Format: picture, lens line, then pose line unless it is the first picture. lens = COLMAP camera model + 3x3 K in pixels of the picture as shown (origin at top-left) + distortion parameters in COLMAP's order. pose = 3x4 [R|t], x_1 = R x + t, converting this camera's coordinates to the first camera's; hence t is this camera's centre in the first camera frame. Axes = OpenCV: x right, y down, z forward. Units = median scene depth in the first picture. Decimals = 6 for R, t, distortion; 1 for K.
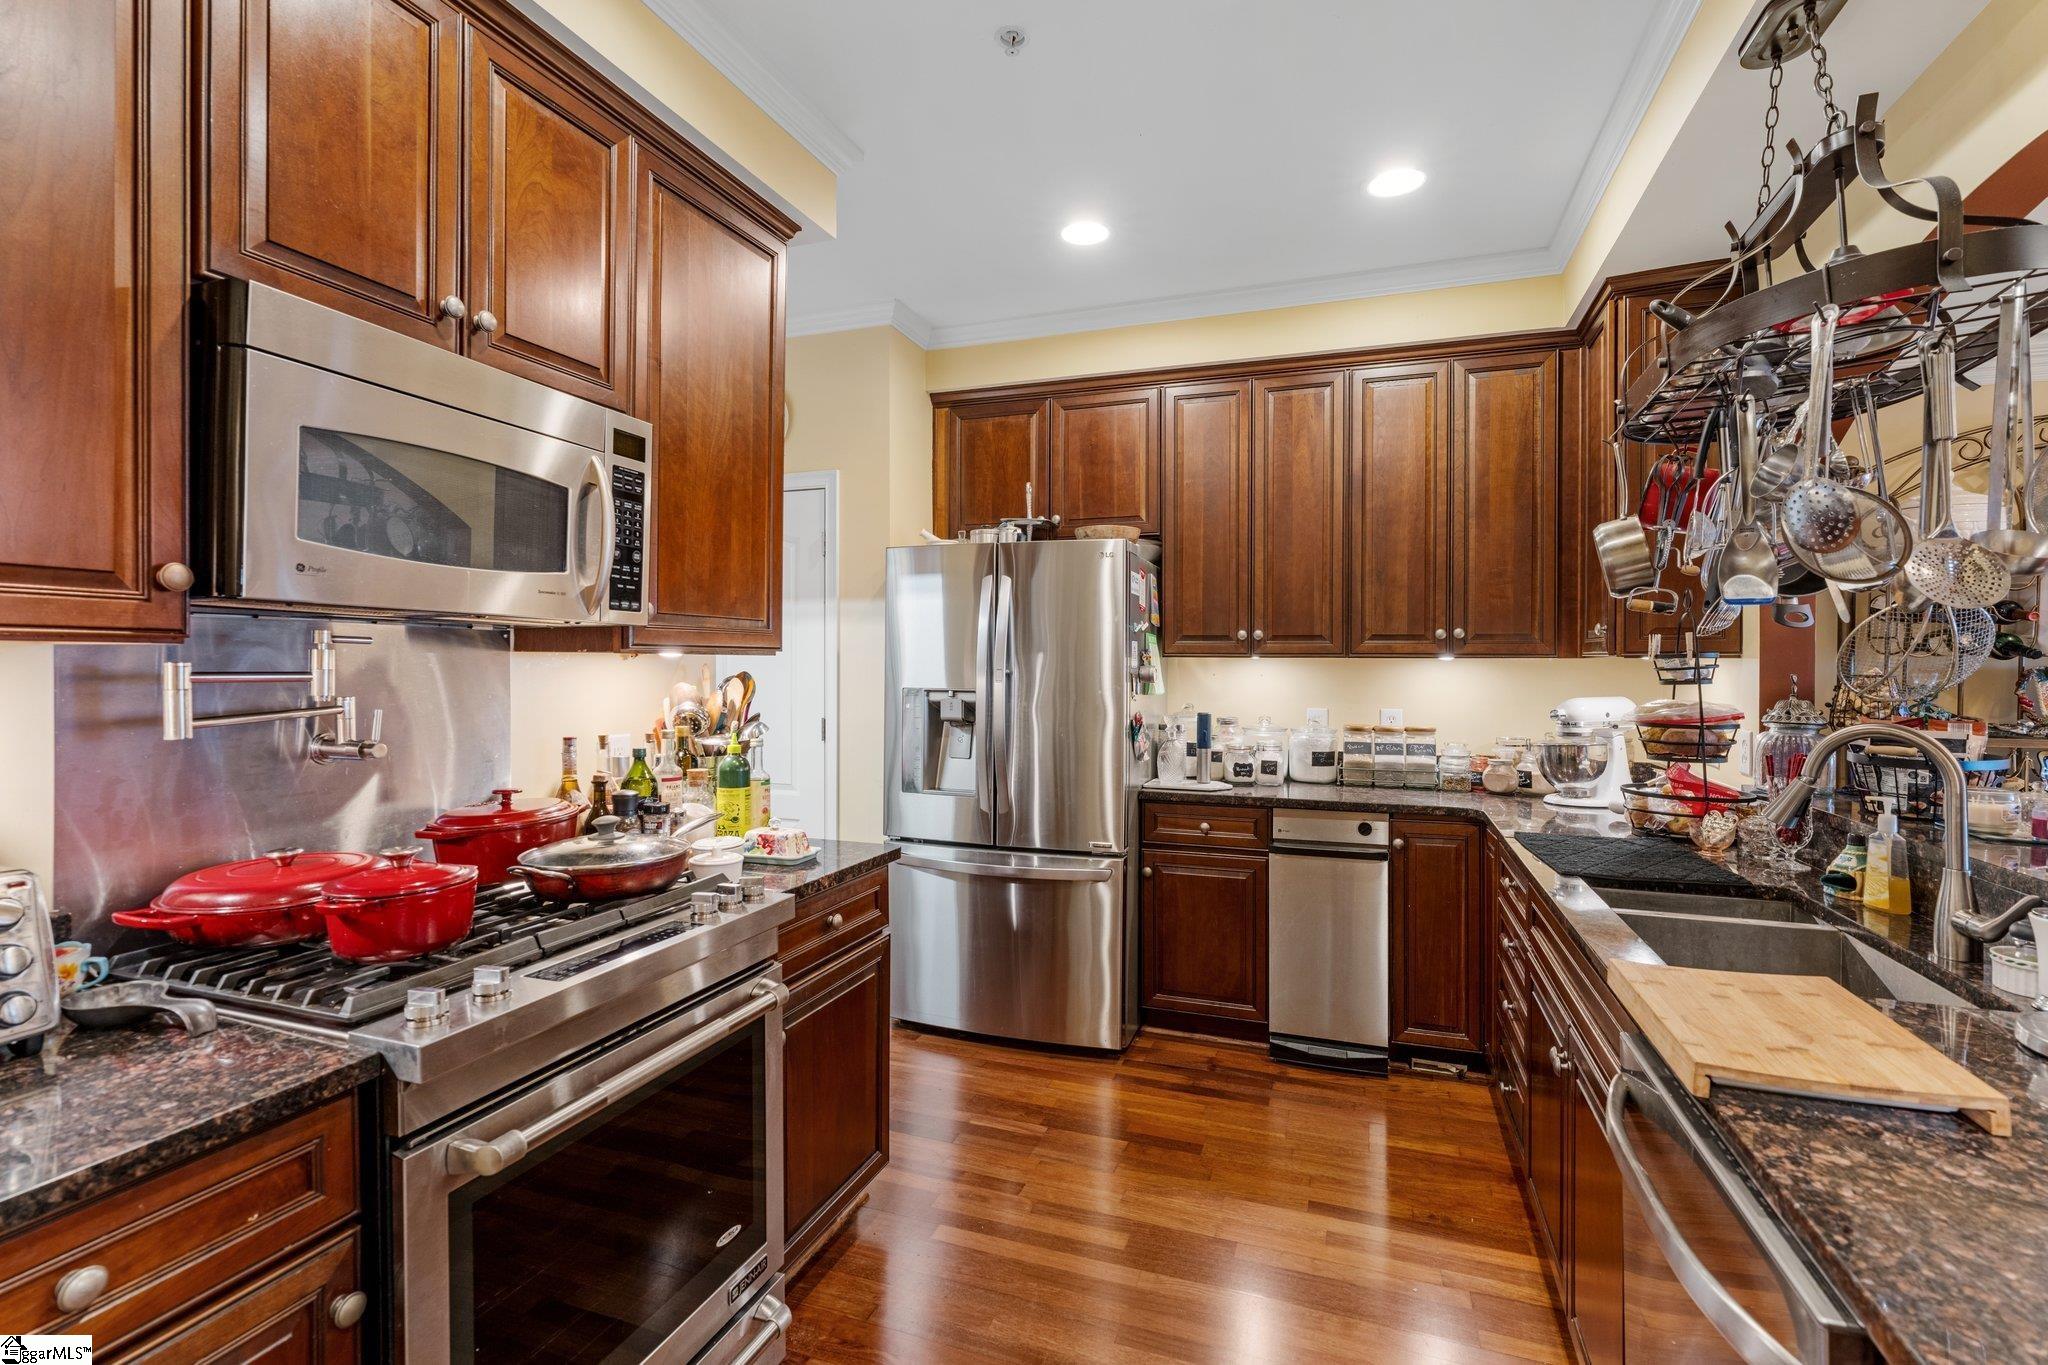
lens RADIAL K [[920.2, 0, 1022.9], [0, 920.2, 667.5], [0, 0, 1]] dist [-0.009151, 0.003652]
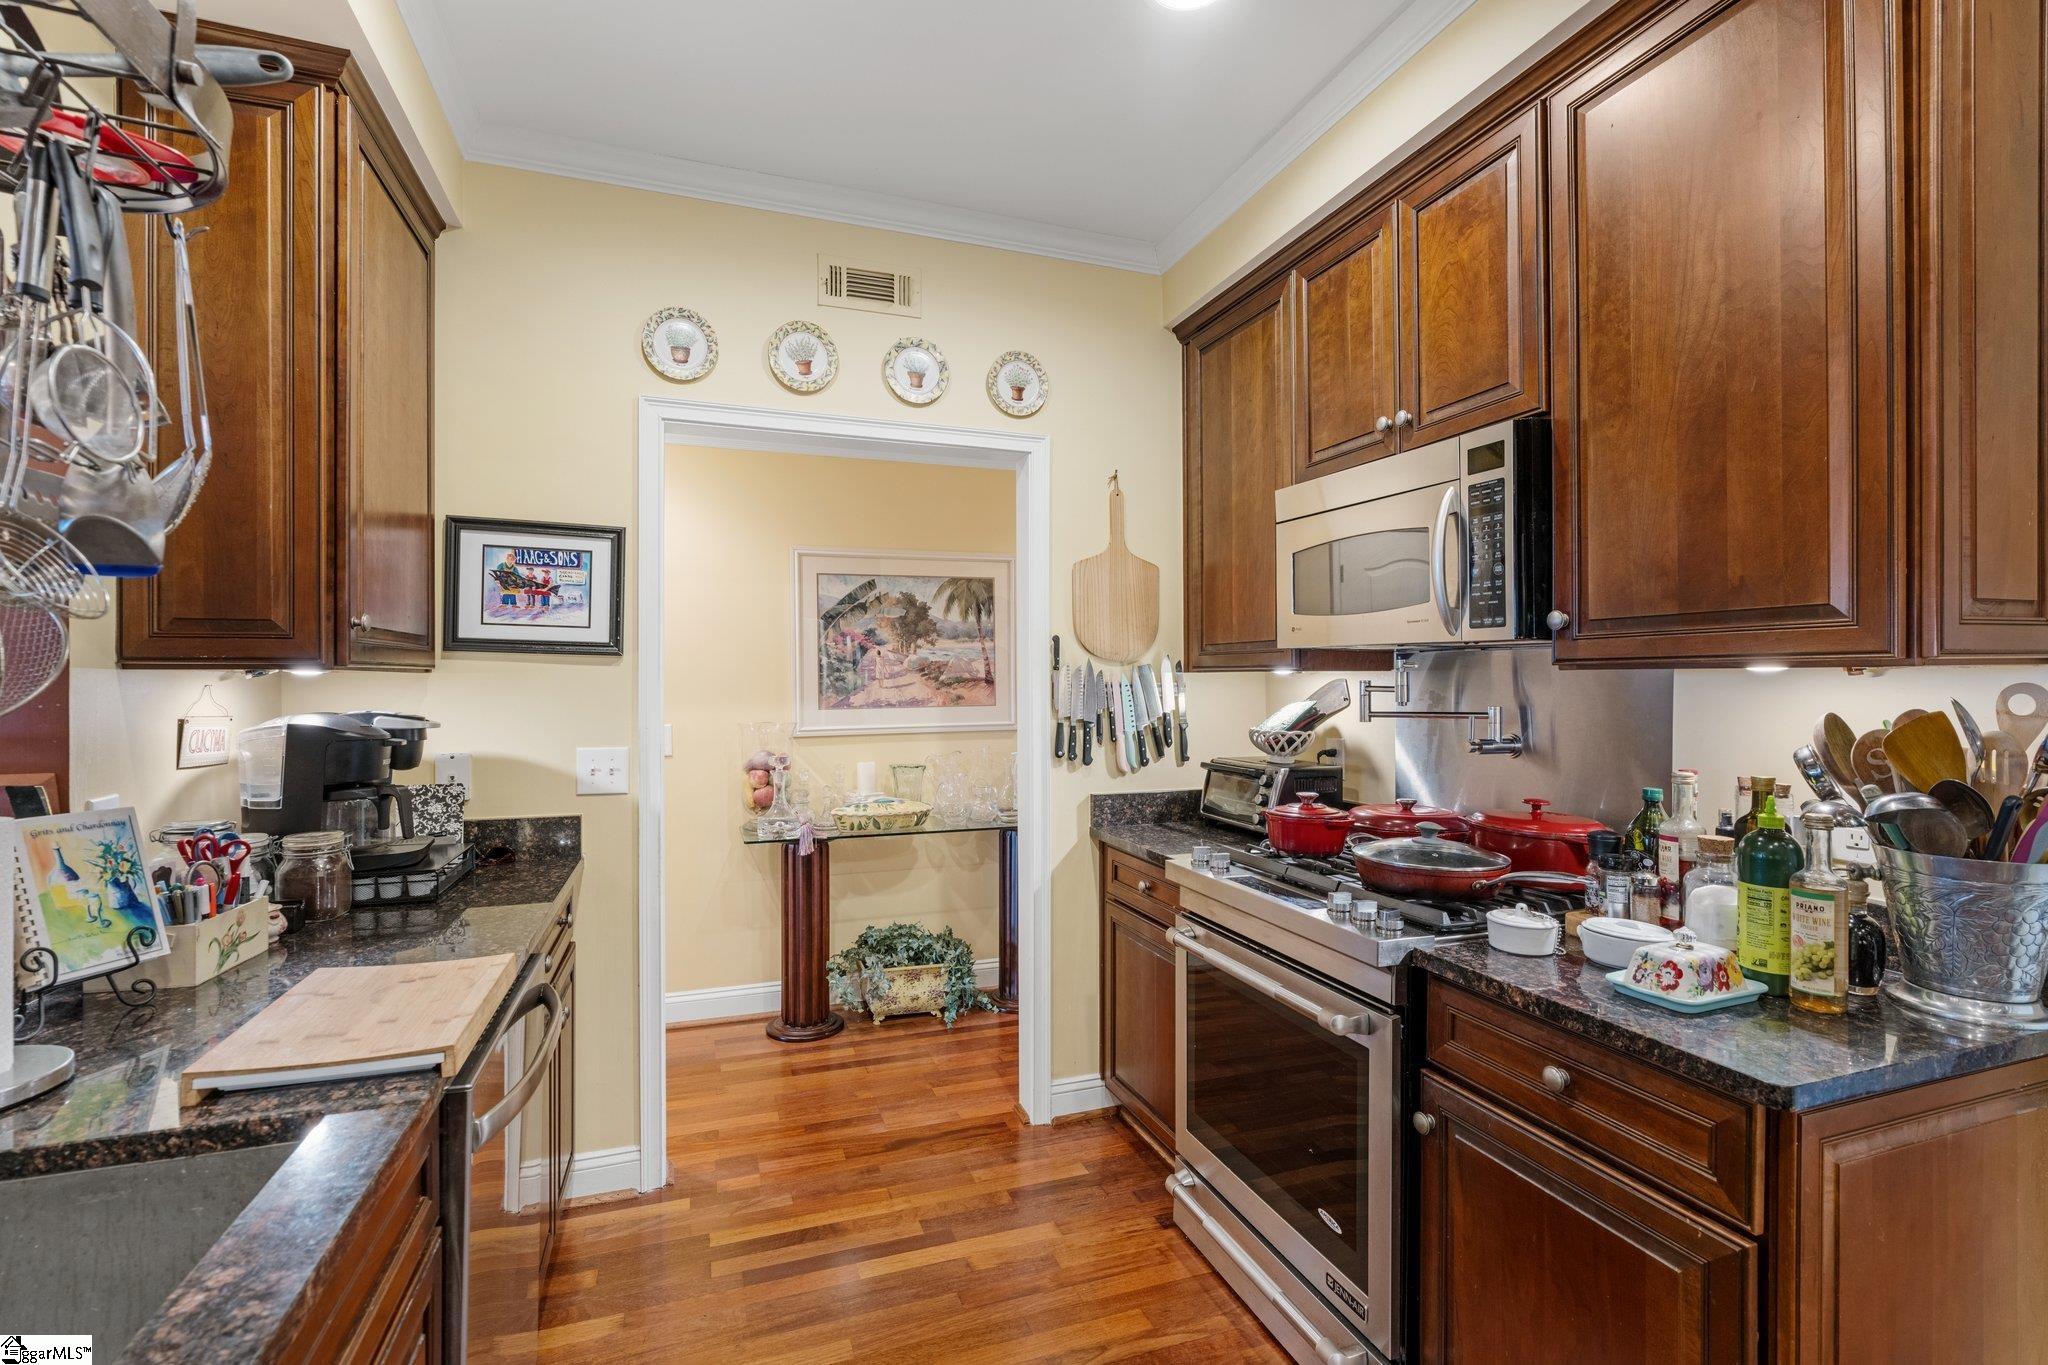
lens RADIAL K [[920.2, 0, 1019.7], [0, 920.2, 680.0], [0, 0, 1]] dist [-0.009151, 0.003652]
pose [[-0.769765, -0.002944, -0.638321, 0.330656], [-0.007165, 0.999966, 0.004028, -0.003547], [0.638287, 0.007674, -0.769760, 0.827077]]
